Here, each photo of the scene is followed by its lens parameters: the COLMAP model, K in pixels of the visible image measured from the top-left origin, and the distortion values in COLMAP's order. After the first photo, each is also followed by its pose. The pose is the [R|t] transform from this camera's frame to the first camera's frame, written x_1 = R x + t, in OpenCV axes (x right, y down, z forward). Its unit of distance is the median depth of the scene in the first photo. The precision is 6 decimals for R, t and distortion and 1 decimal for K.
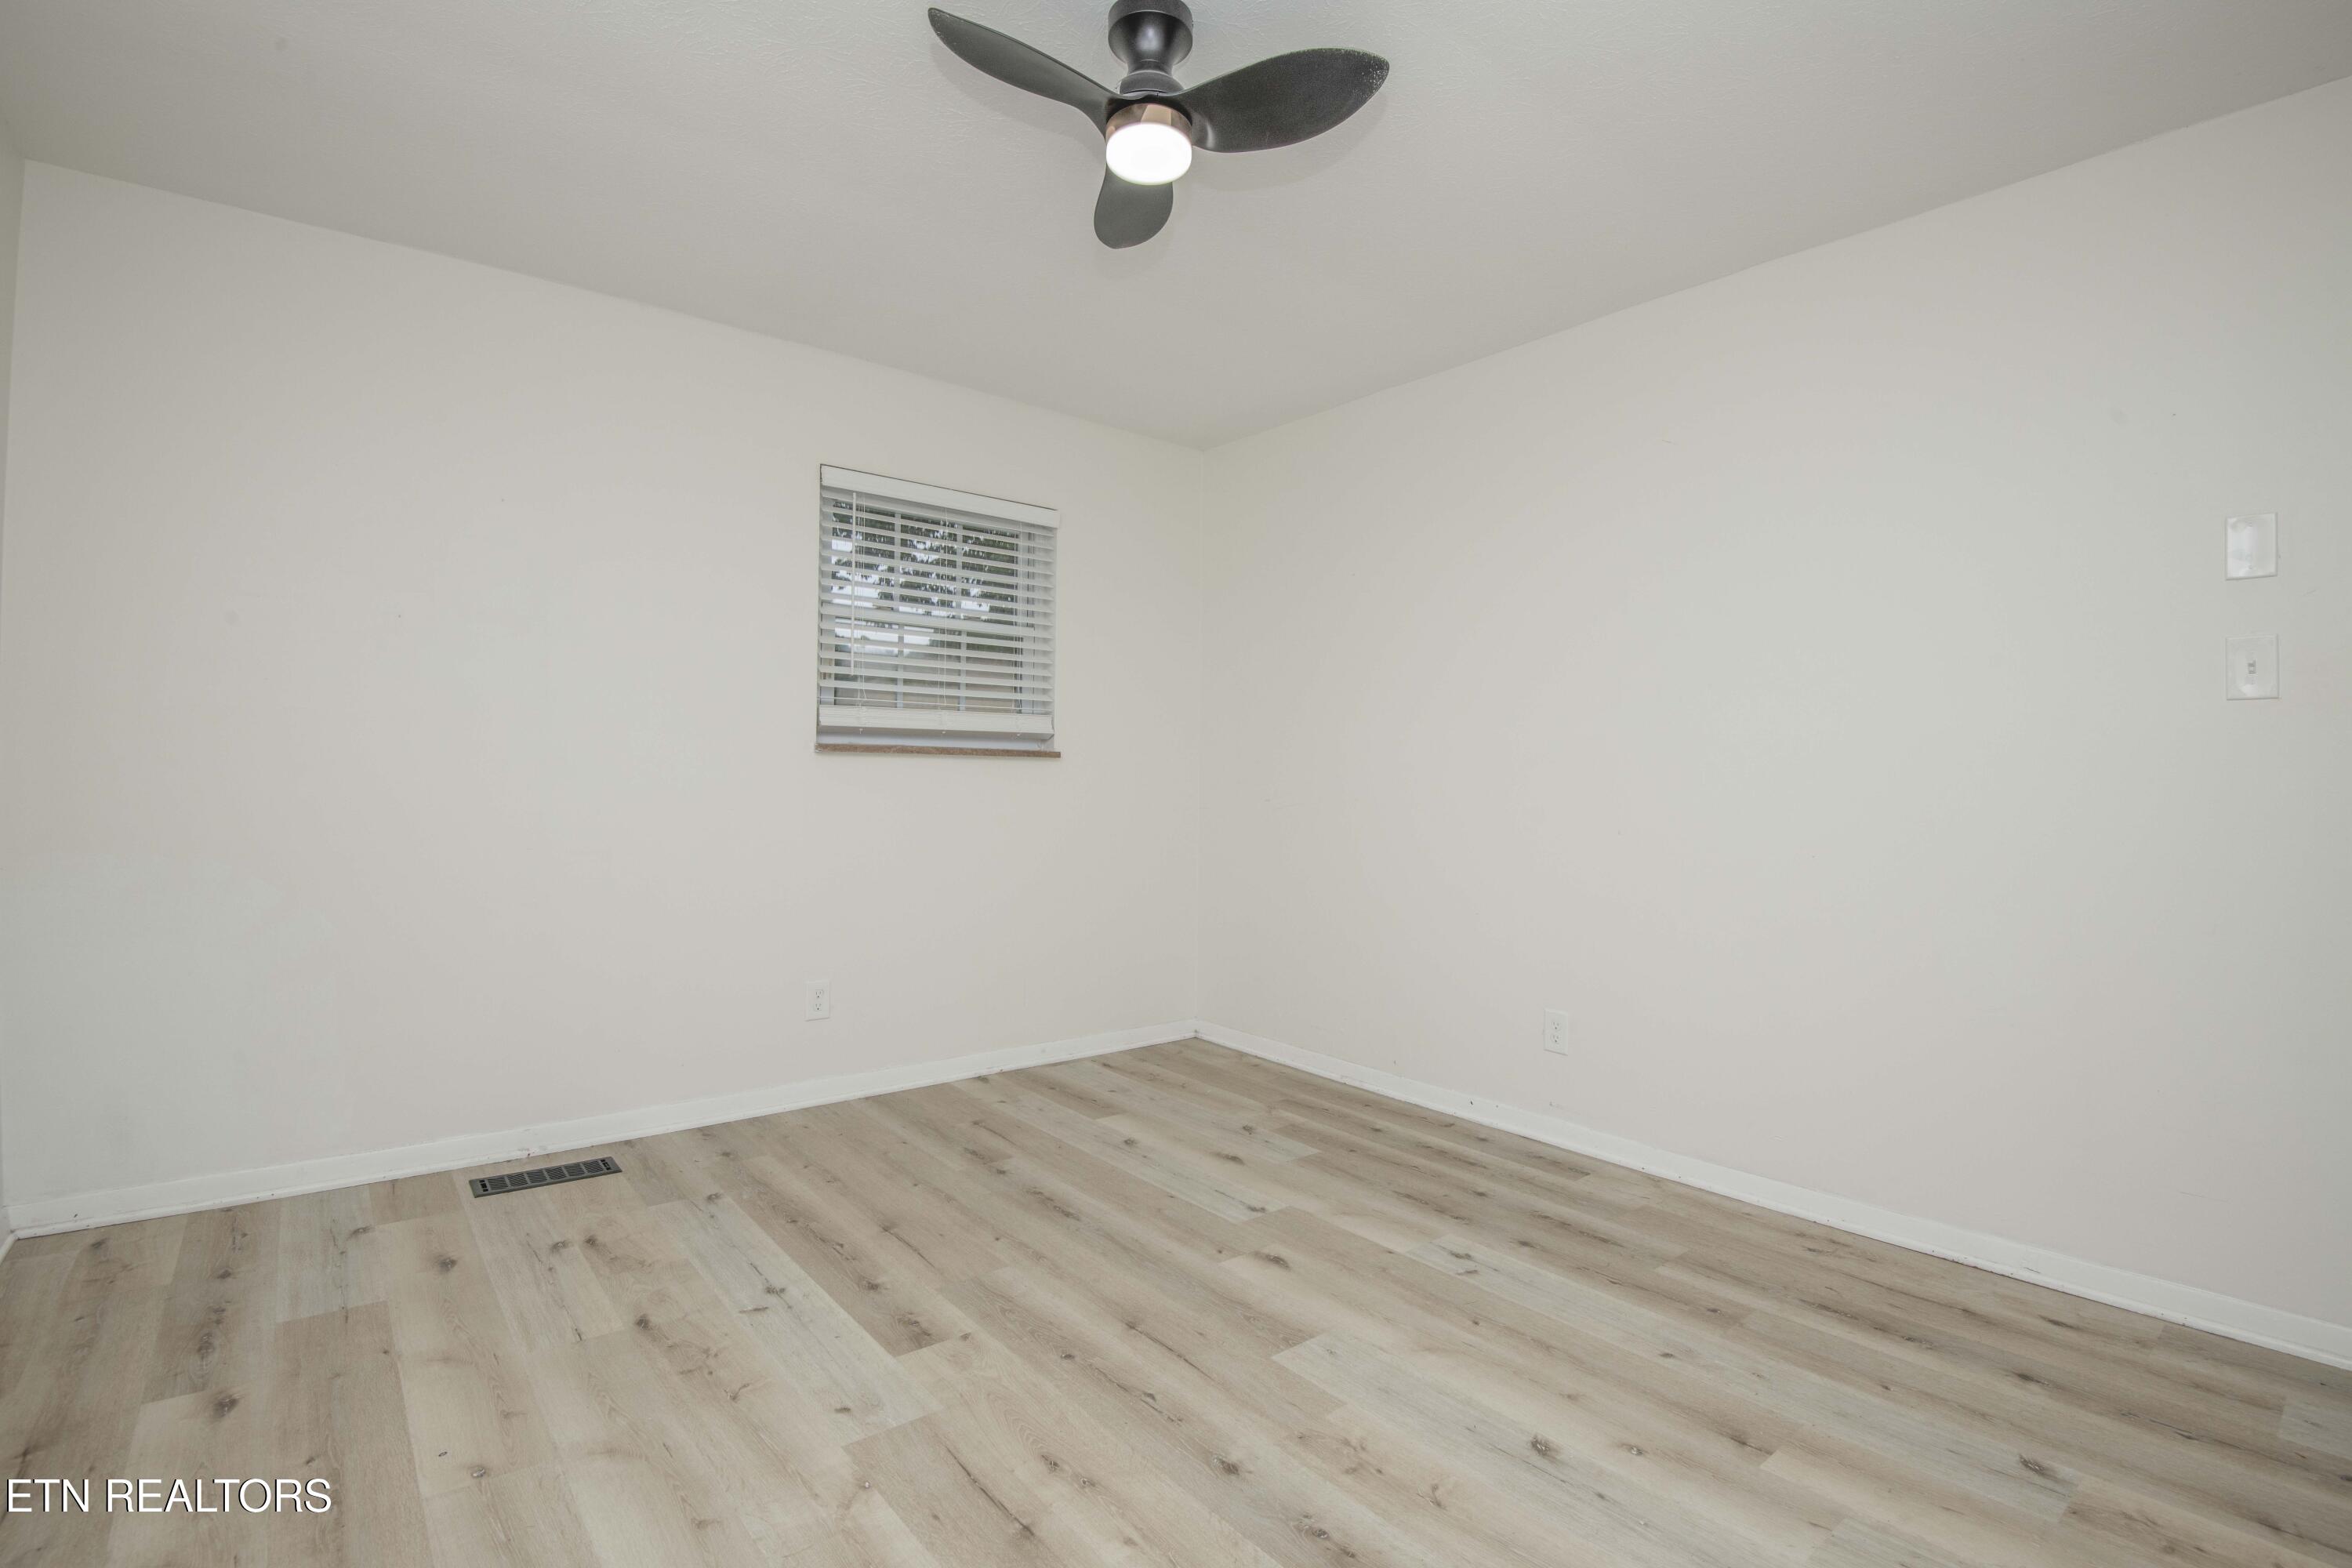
lens RADIAL K [[1092.3, 0, 1184.6], [0, 1092.3, 772.3], [0, 0, 1]] dist [-0.012654, -0.014689]
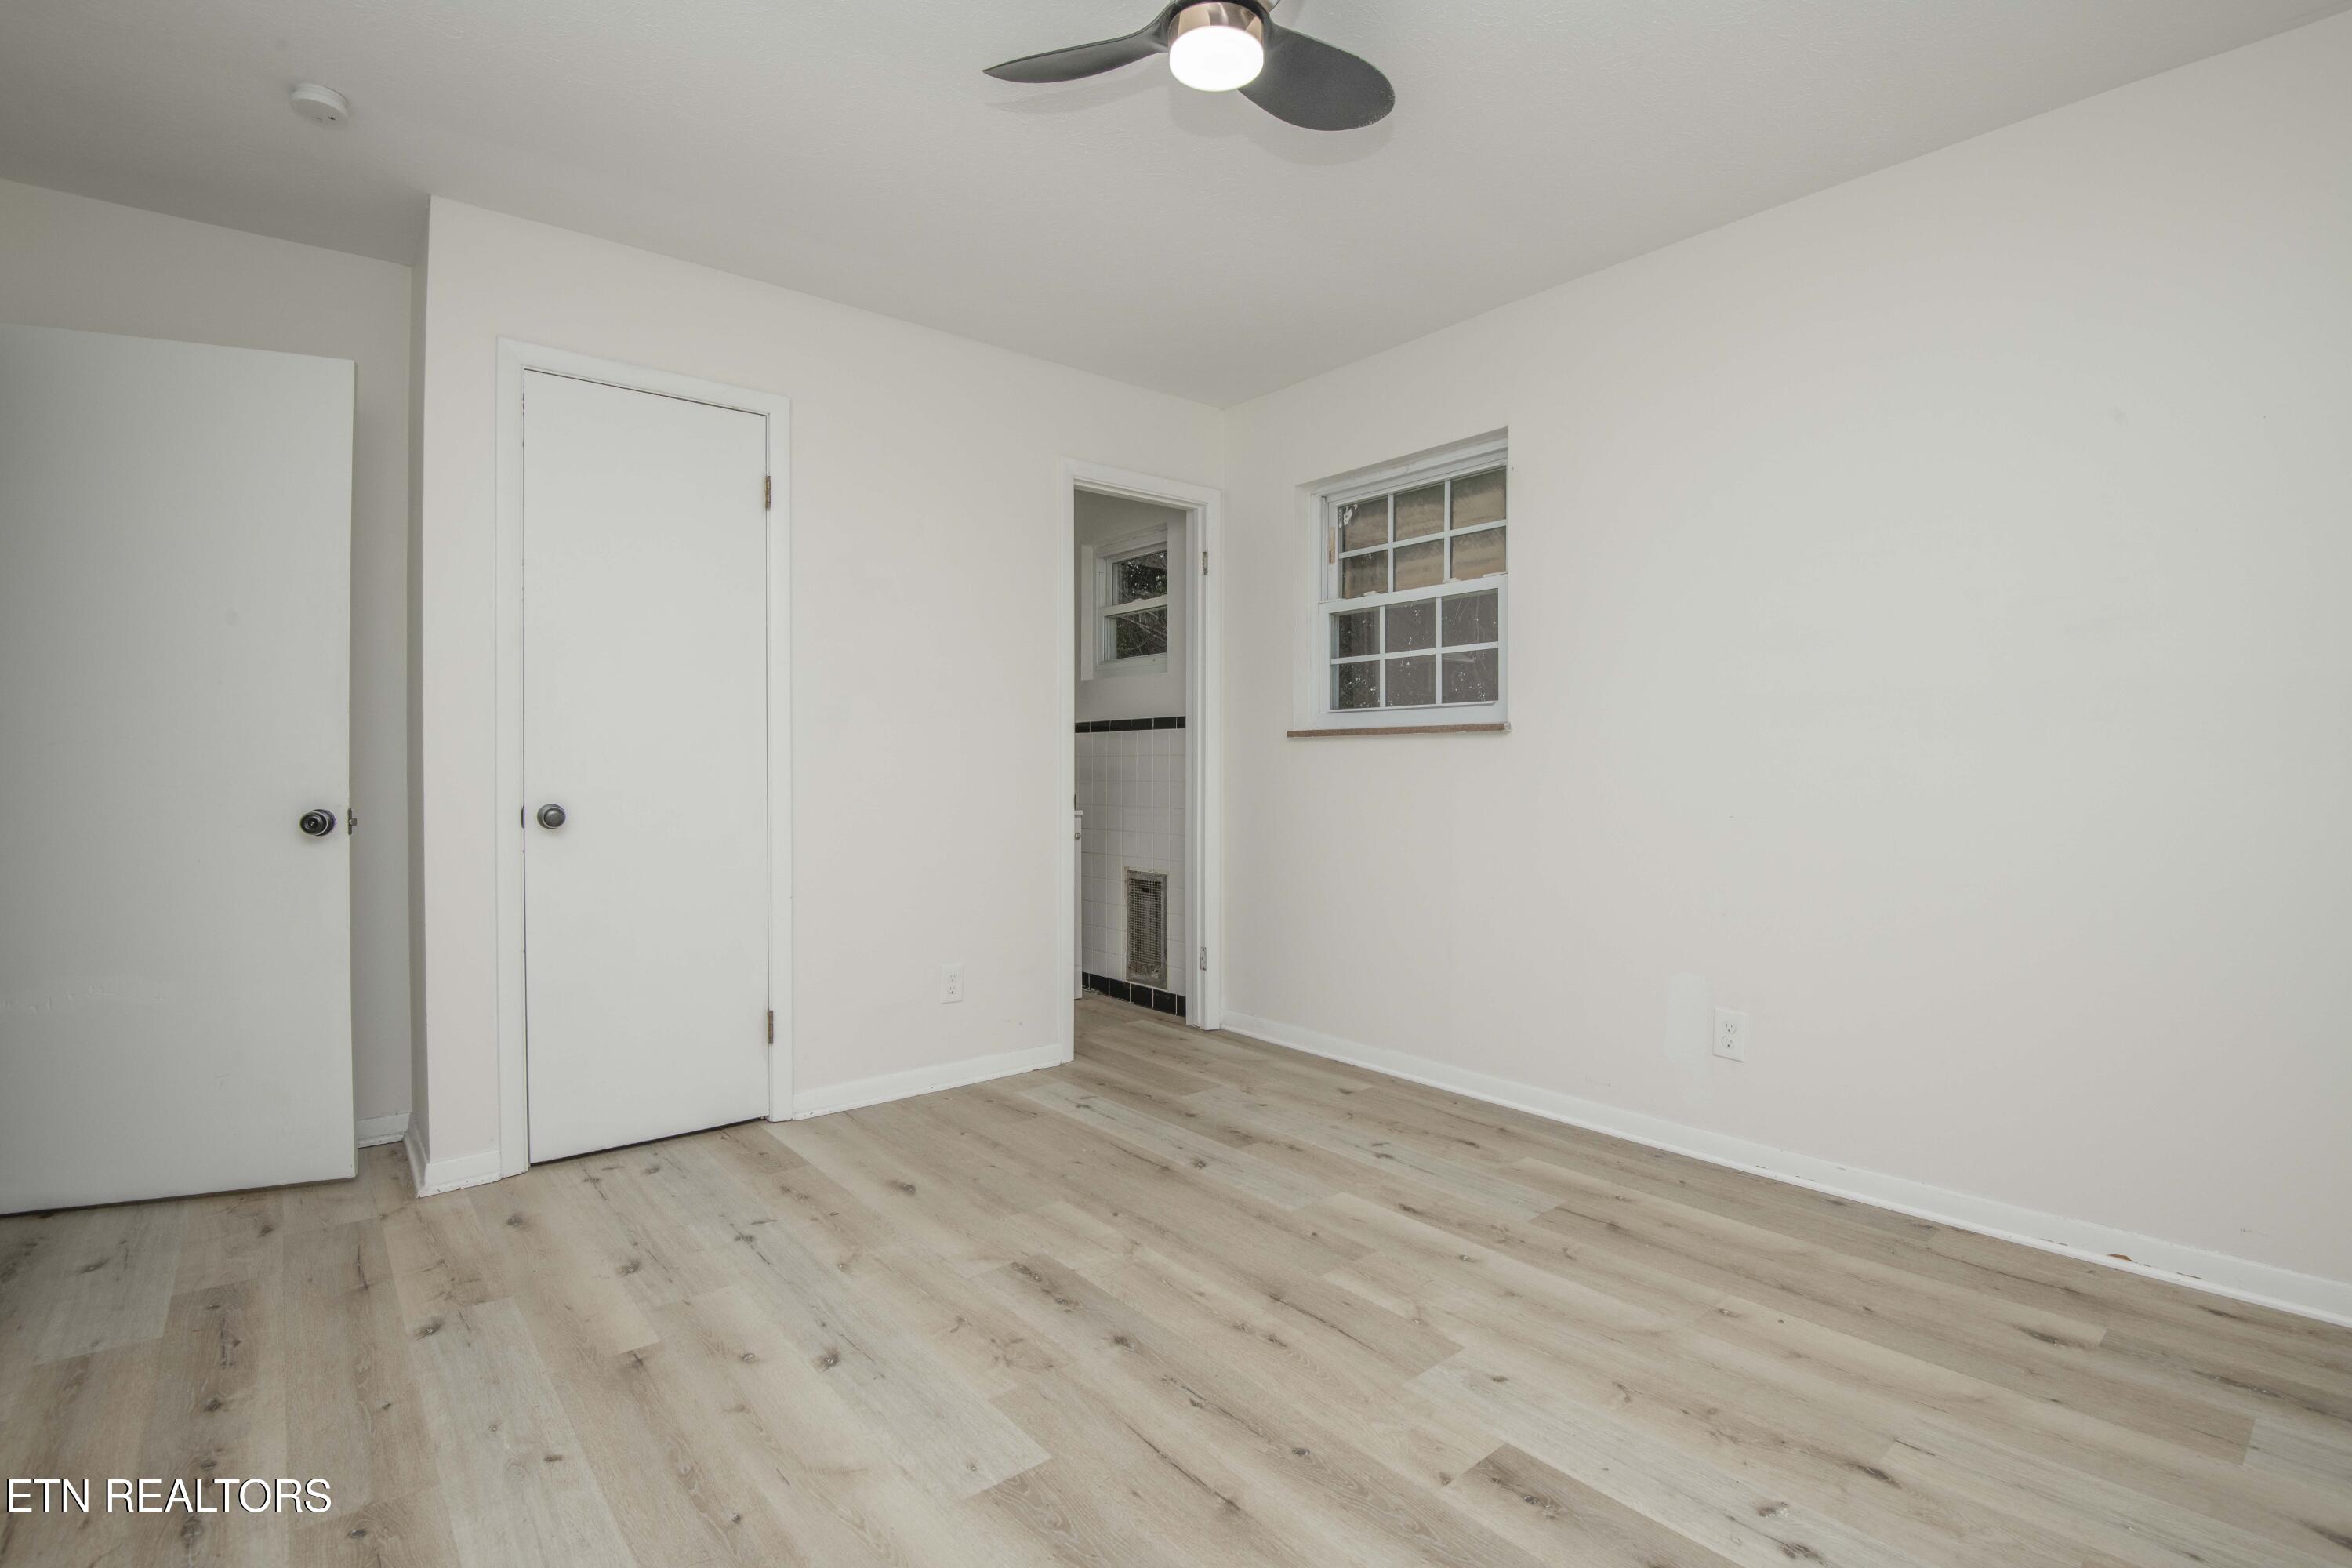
lens RADIAL K [[1092.3, 0, 1187.0], [0, 1092.3, 772.1], [0, 0, 1]] dist [-0.012654, -0.014689]
pose [[-0.999822, -0.013017, -0.013693, -0.003210], [-0.012998, 0.999914, -0.001466, 0.022511], [0.013710, -0.001288, -0.999905, 1.484529]]
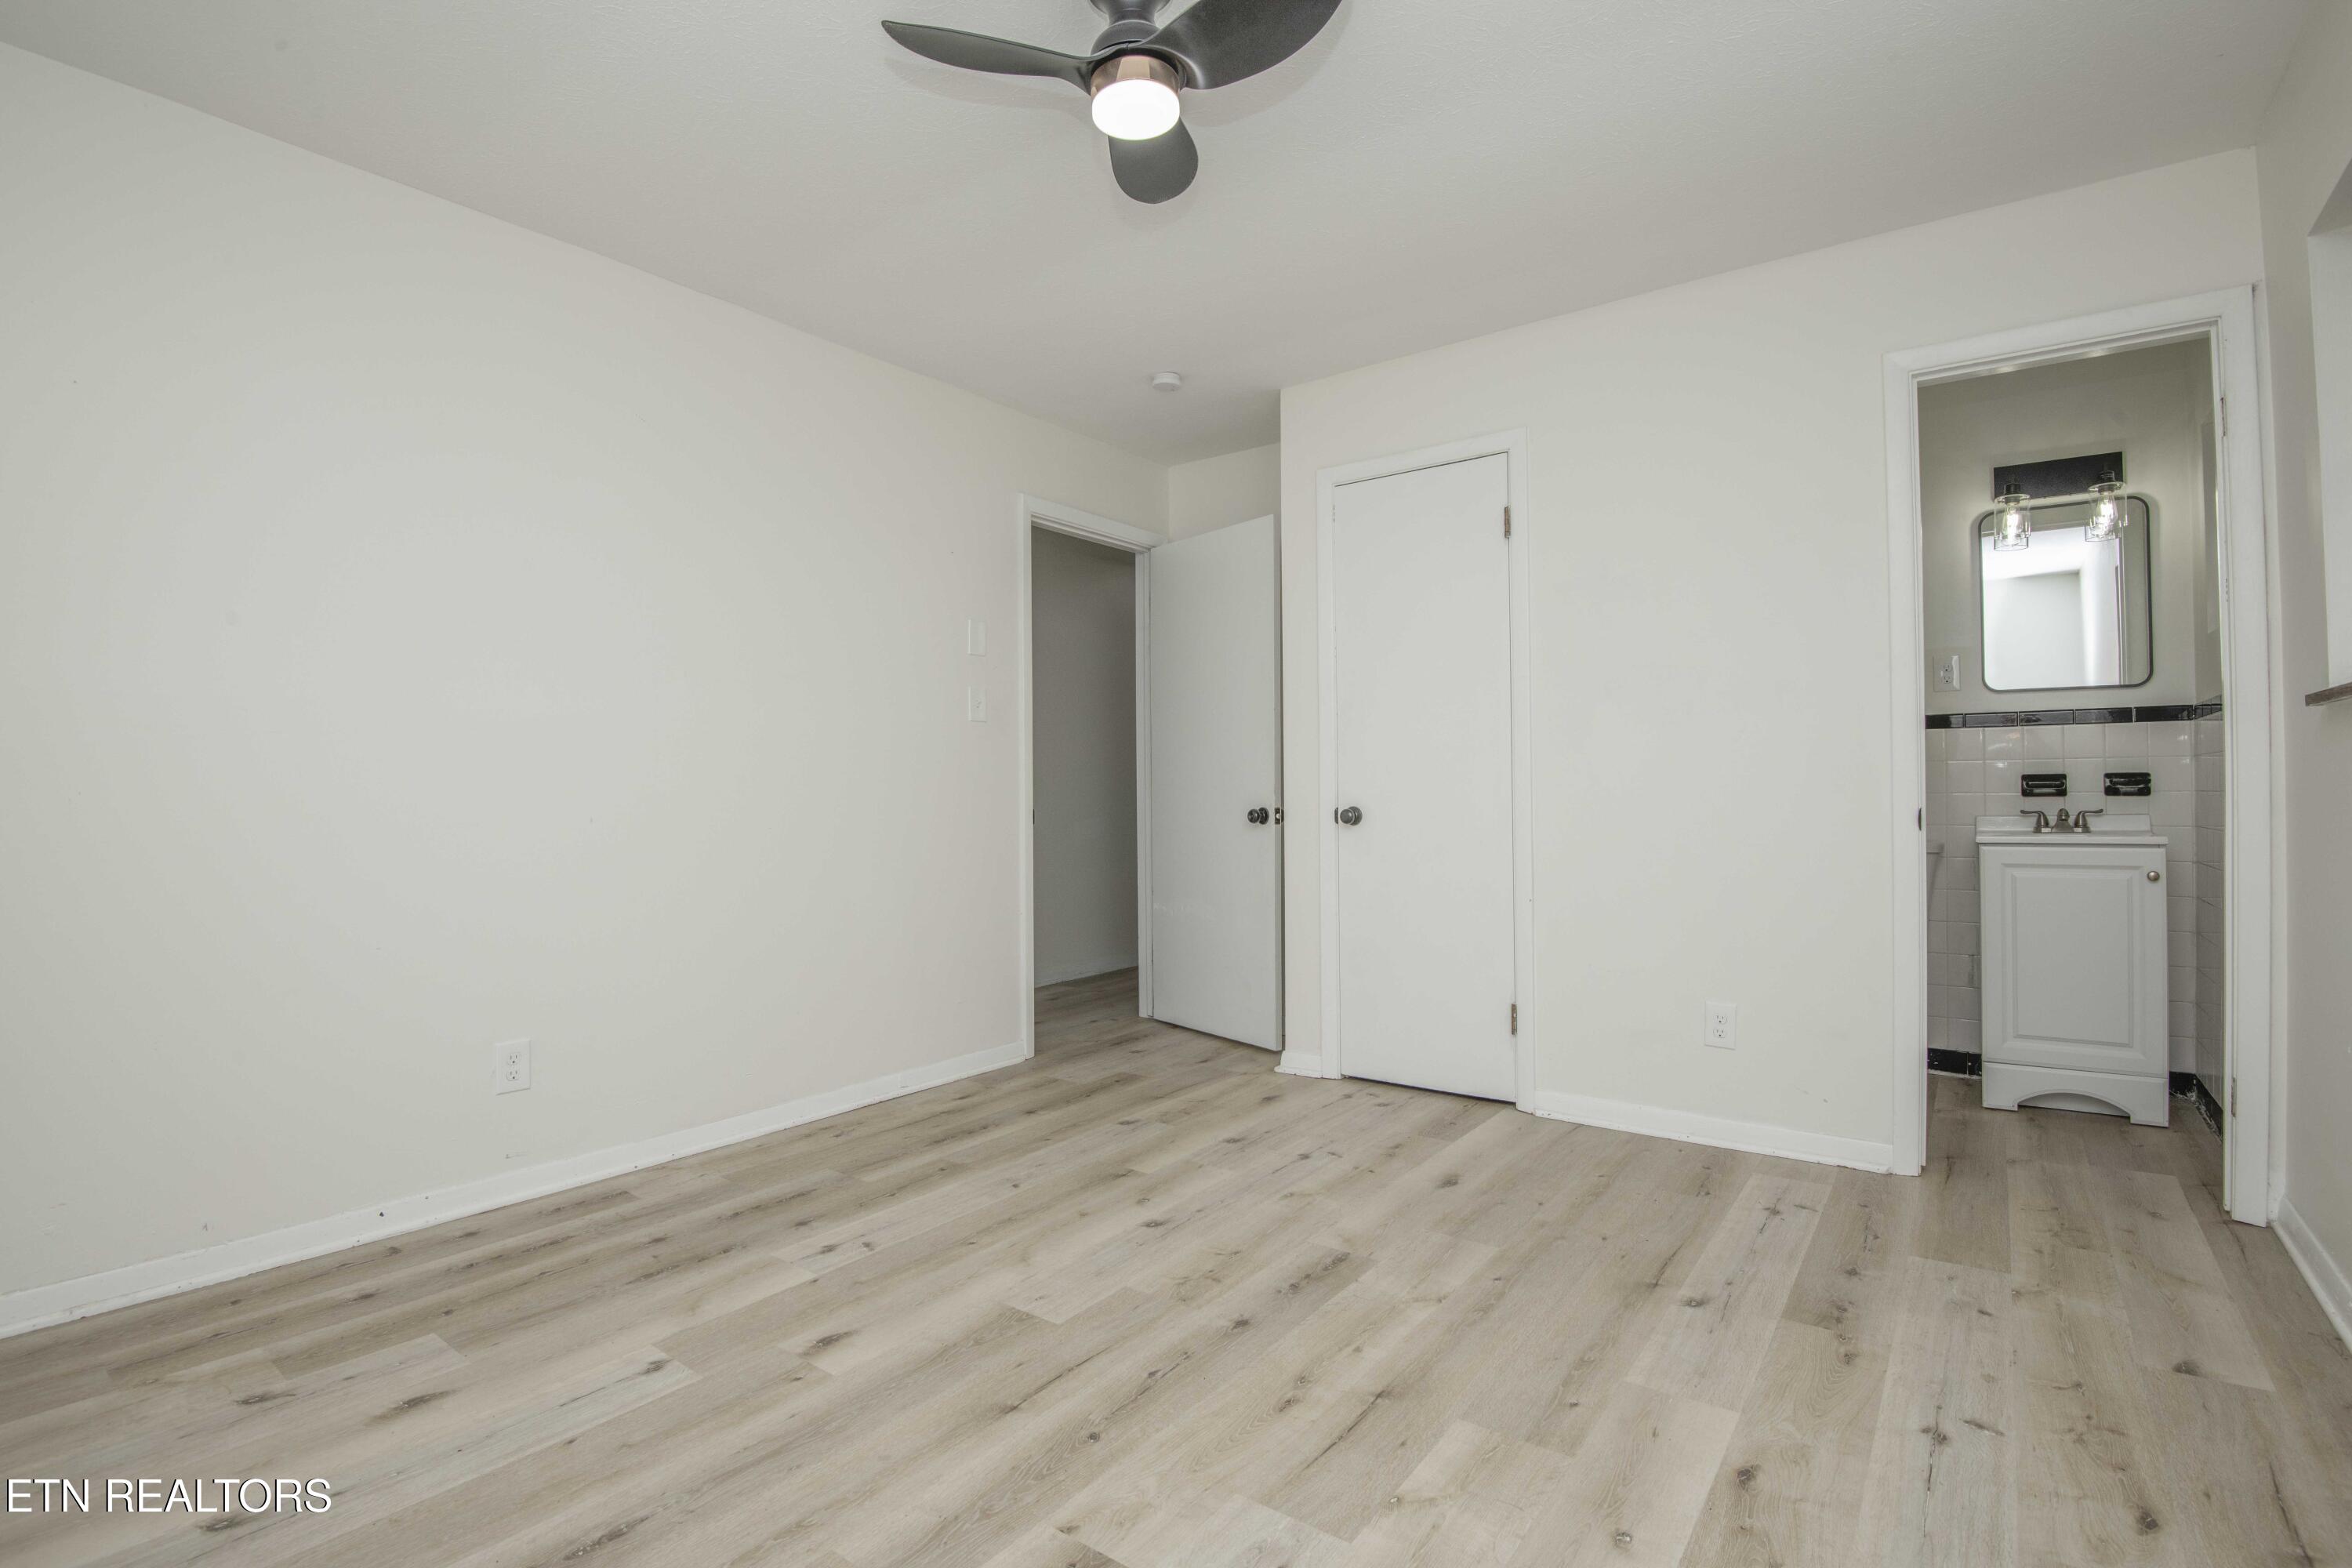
lens RADIAL K [[1092.3, 0, 1188.5], [0, 1092.3, 770.7], [0, 0, 1]] dist [-0.012654, -0.014689]
pose [[-0.241104, 0.006390, 0.970478, -0.767605], [-0.001685, 0.999974, -0.007003, 0.024520], [-0.970498, -0.003324, -0.241087, 0.925230]]
